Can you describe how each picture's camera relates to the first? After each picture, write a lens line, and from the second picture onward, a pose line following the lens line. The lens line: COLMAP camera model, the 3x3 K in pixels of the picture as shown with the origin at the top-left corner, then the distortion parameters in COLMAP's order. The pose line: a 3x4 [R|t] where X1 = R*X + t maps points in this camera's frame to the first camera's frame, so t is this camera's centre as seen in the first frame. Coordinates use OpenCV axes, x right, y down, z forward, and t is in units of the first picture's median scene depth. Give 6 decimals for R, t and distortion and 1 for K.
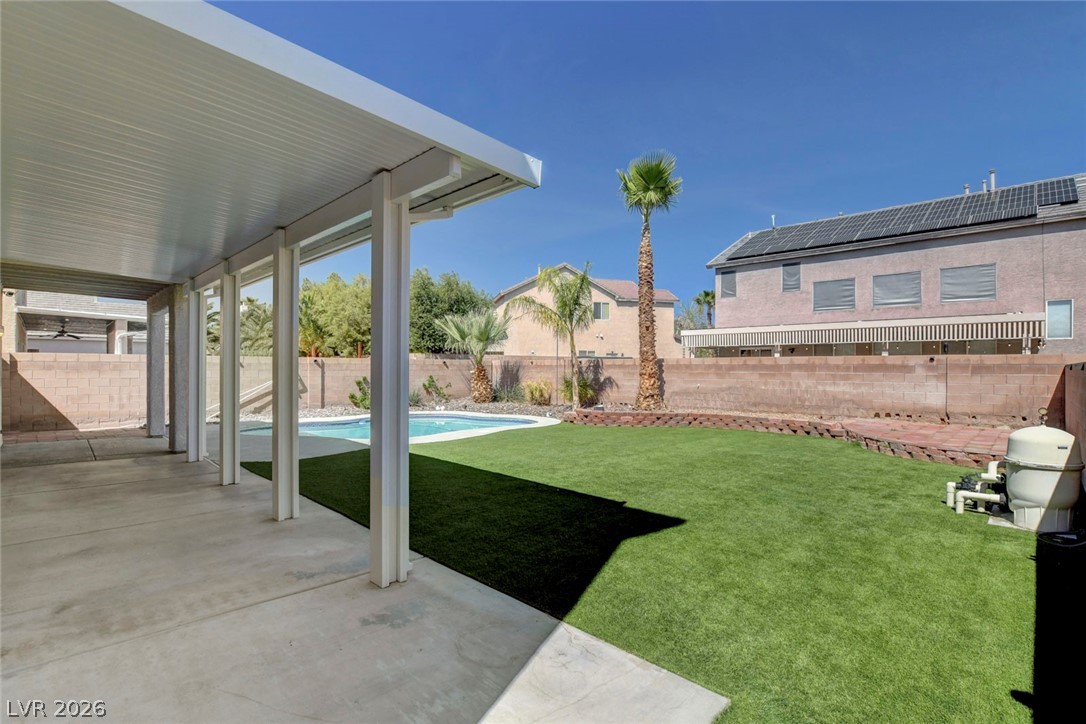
lens RADIAL K [[508.9, 0, 532.4], [0, 508.9, 368.7], [0, 0, 1]] dist [-0.022720, 0.000097]
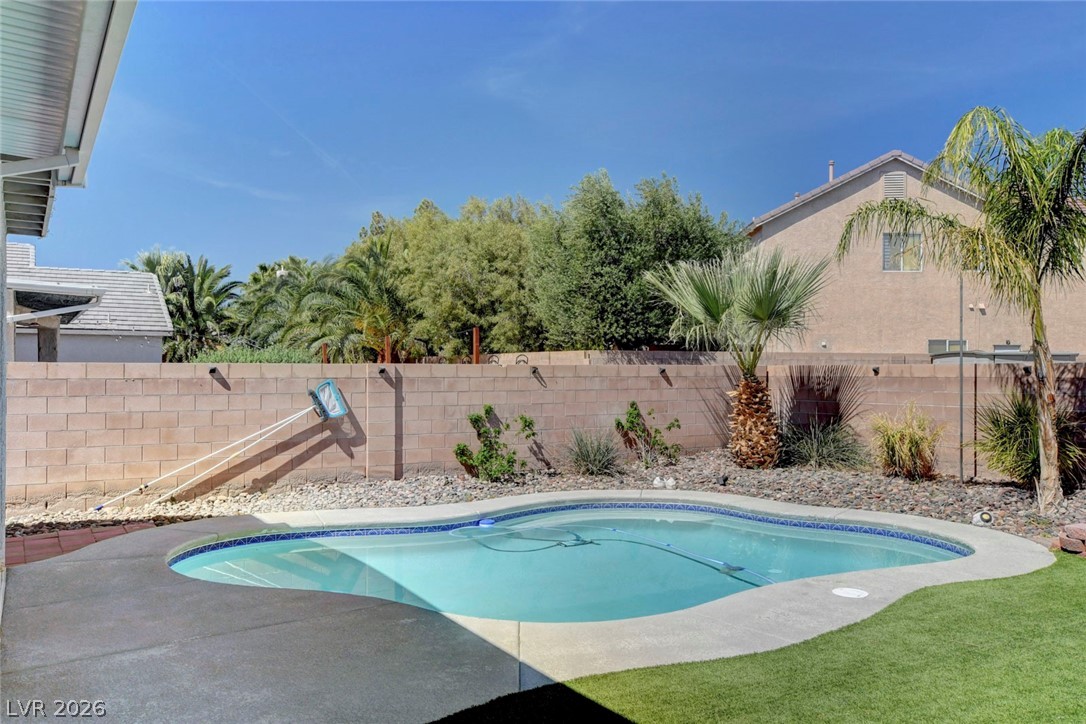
lens RADIAL K [[859.7, 0, 543.0], [0, 859.7, 362.0], [0, 0, 1]] dist [-0.001726, 0.000496]
pose [[0.970612, -0.007458, -0.240535, -0.091151], [0.004433, 0.999904, -0.013114, -0.010717], [0.240610, 0.011662, 0.970552, 0.248710]]
